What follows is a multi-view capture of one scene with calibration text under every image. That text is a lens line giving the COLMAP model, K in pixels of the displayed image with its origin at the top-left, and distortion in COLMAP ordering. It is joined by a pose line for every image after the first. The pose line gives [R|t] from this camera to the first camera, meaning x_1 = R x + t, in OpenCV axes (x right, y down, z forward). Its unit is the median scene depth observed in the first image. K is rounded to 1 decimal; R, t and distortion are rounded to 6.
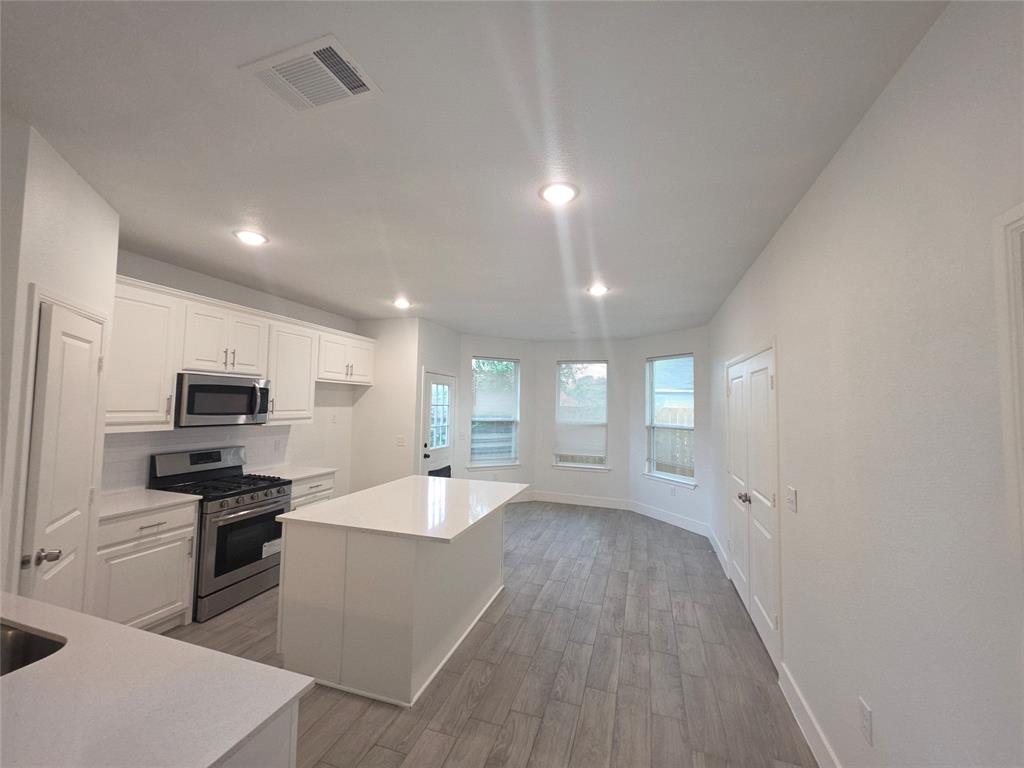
lens RADIAL K [[408.5, 0, 511.3], [0, 408.5, 382.9], [0, 0, 1]] dist [0.002512, 0.000570]
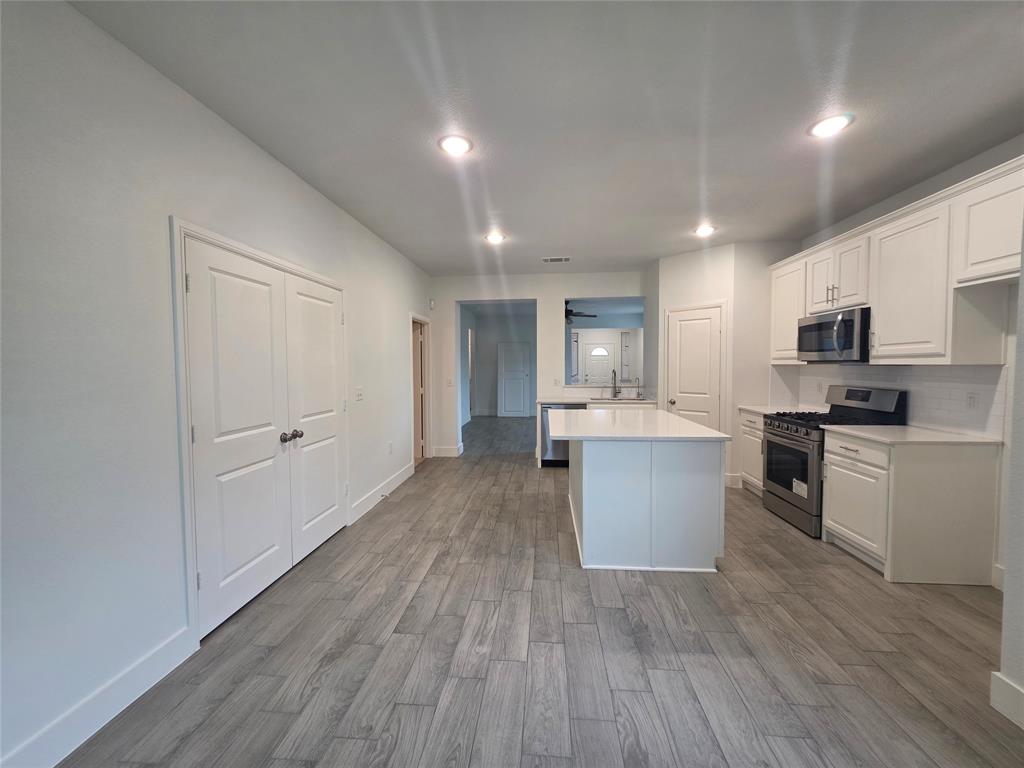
lens RADIAL K [[408.5, 0, 513.3], [0, 408.5, 382.6], [0, 0, 1]] dist [0.002512, 0.000570]
pose [[-0.973067, -0.003964, -0.230489, 0.248353], [-0.001008, 0.999916, -0.012941, 0.140516], [0.230521, -0.012360, -0.972989, 1.500838]]
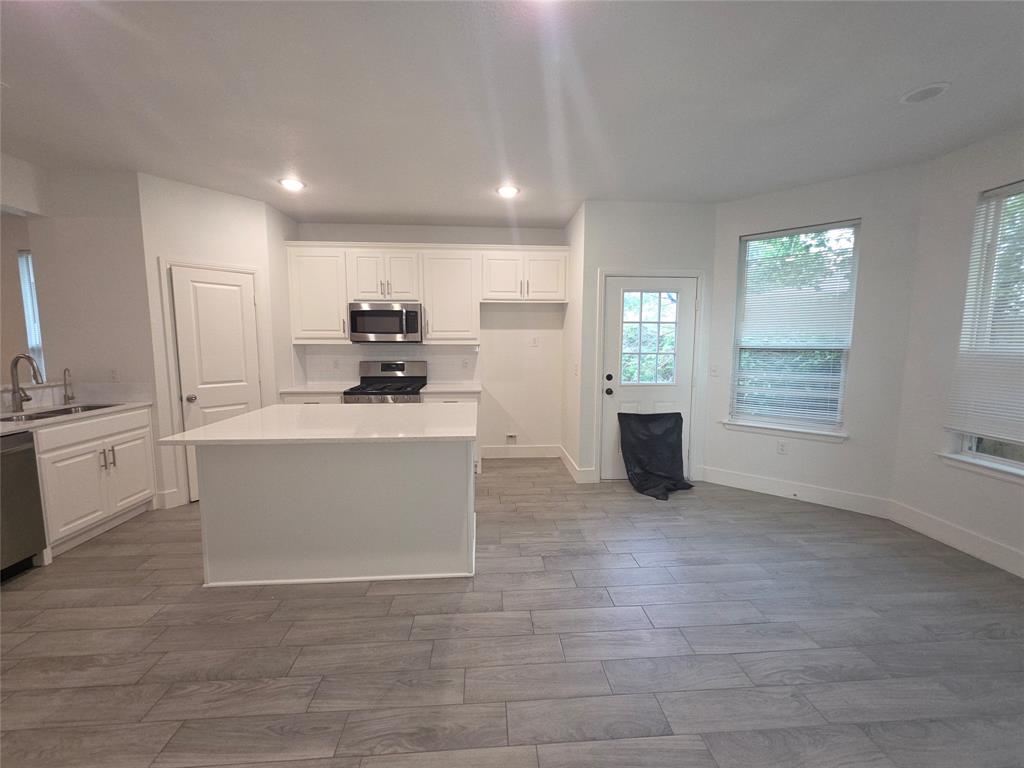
lens RADIAL K [[408.5, 0, 509.9], [0, 408.5, 381.7], [0, 0, 1]] dist [0.002512, 0.000570]
pose [[0.372079, 0.072550, -0.925362, 0.529155], [0.055873, 0.993382, 0.100349, 0.099693], [0.926518, -0.089041, 0.365563, 0.730321]]
